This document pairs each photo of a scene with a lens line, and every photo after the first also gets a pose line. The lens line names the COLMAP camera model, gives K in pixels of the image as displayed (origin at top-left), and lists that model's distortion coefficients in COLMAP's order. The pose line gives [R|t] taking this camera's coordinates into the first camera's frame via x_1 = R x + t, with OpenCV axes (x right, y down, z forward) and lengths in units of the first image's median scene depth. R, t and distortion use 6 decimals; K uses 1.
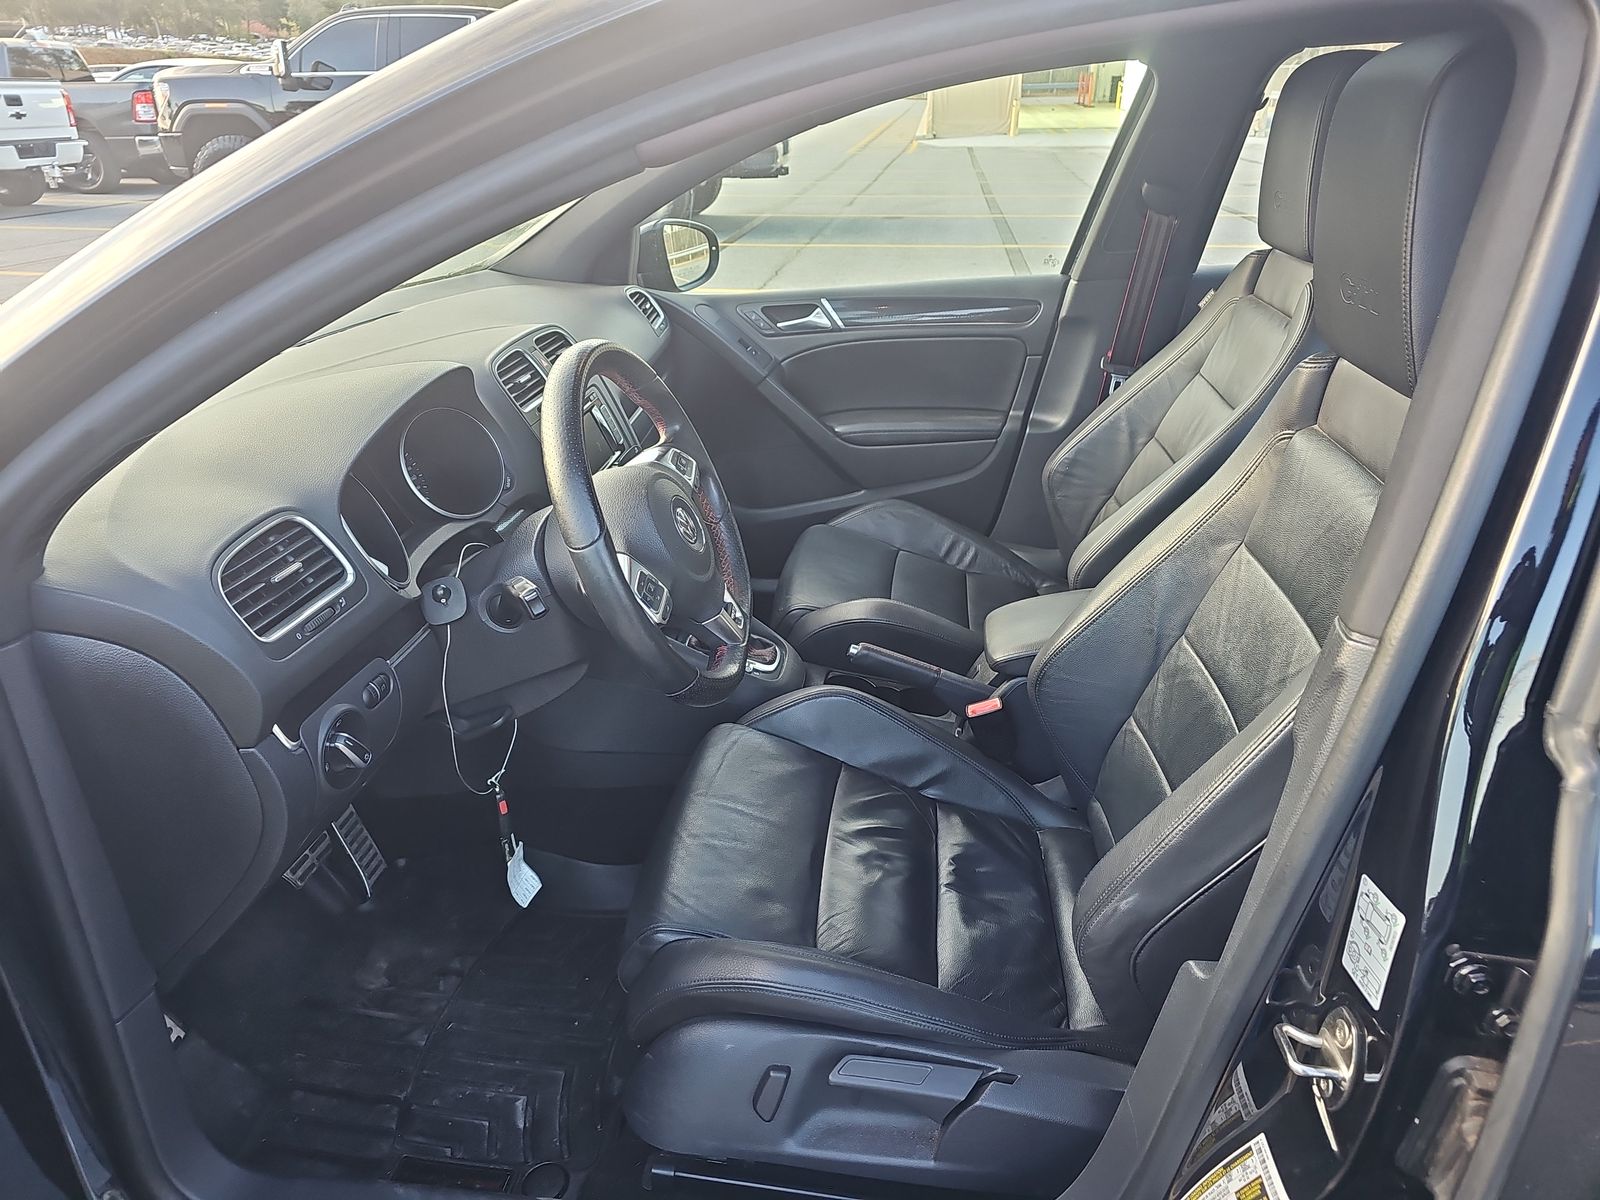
lens RADIAL K [[1036.6, 0, 782.7], [0, 1036.6, 593.3], [0, 0, 1]] dist [0.066101, -0.089802]
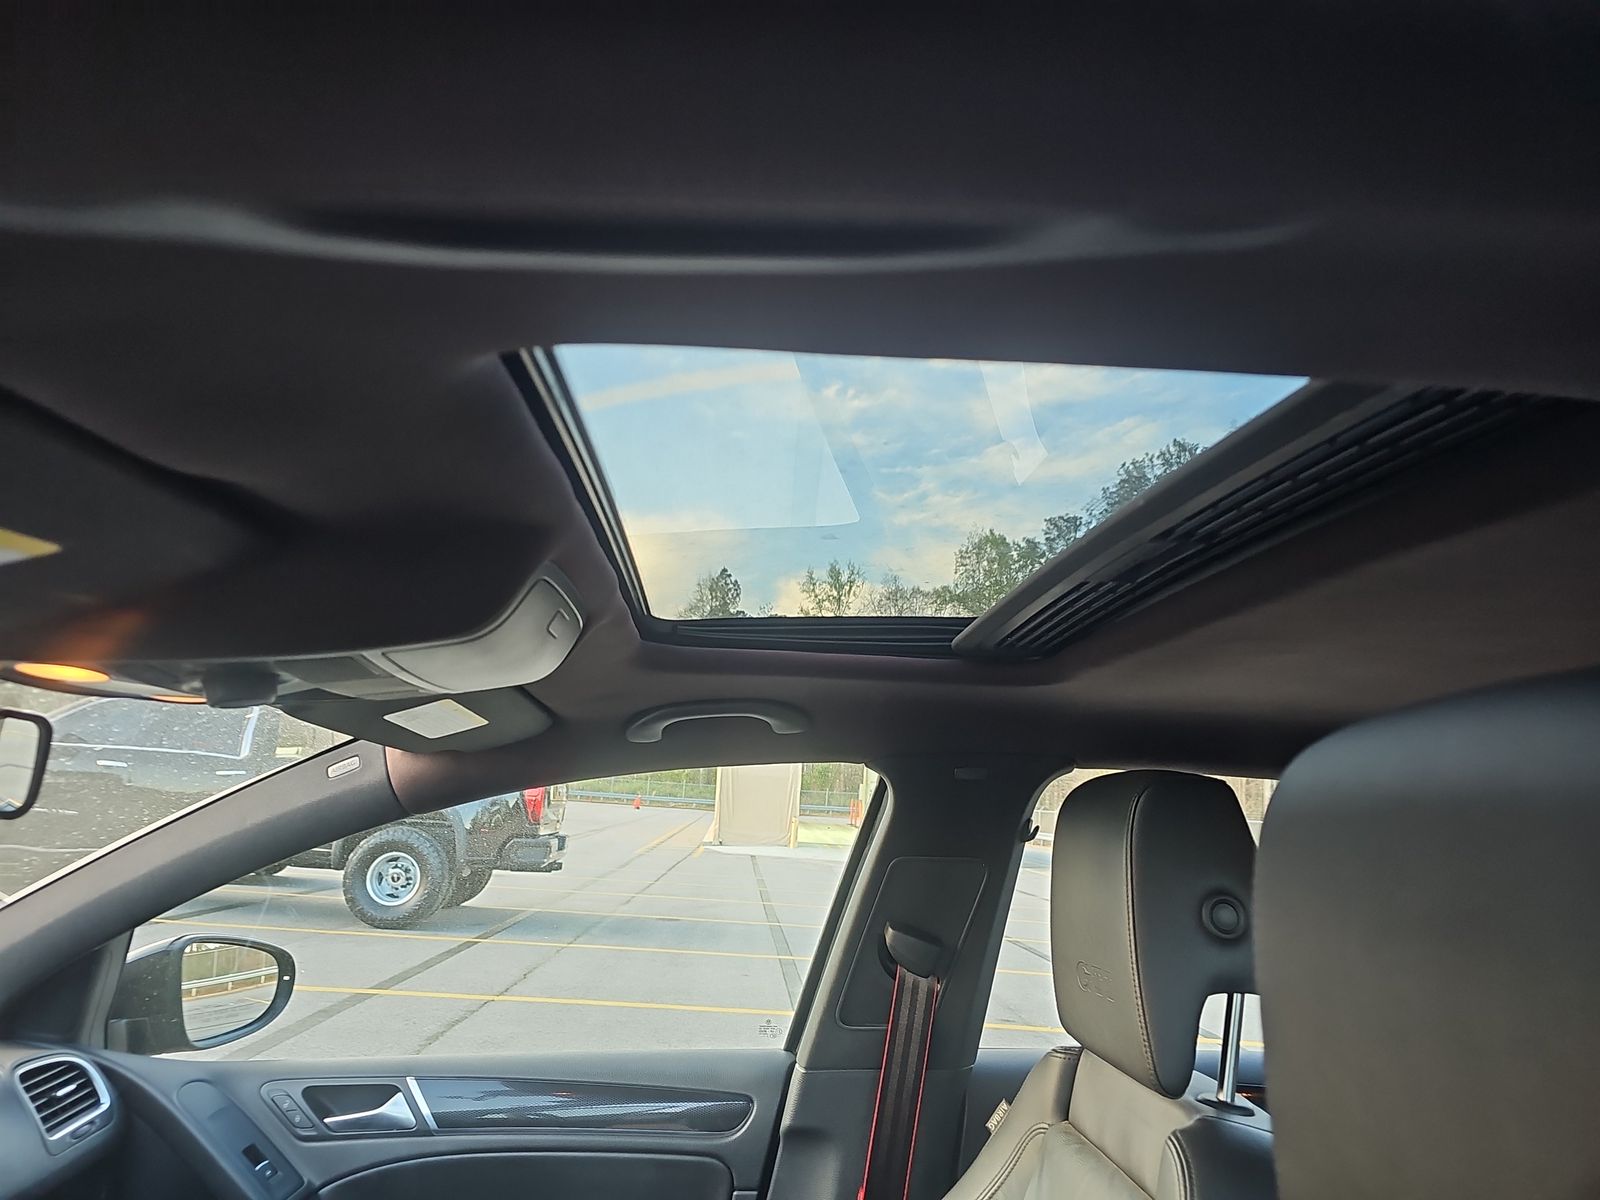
lens RADIAL K [[1036.6, 0, 782.7], [0, 1036.6, 593.3], [0, 0, 1]] dist [0.066101, -0.089802]
pose [[0.980572, 0.107874, 0.163833, 0.121508], [0.012242, 0.799928, -0.599971, -0.135393], [-0.195776, 0.590321, 0.783066, 0.298805]]
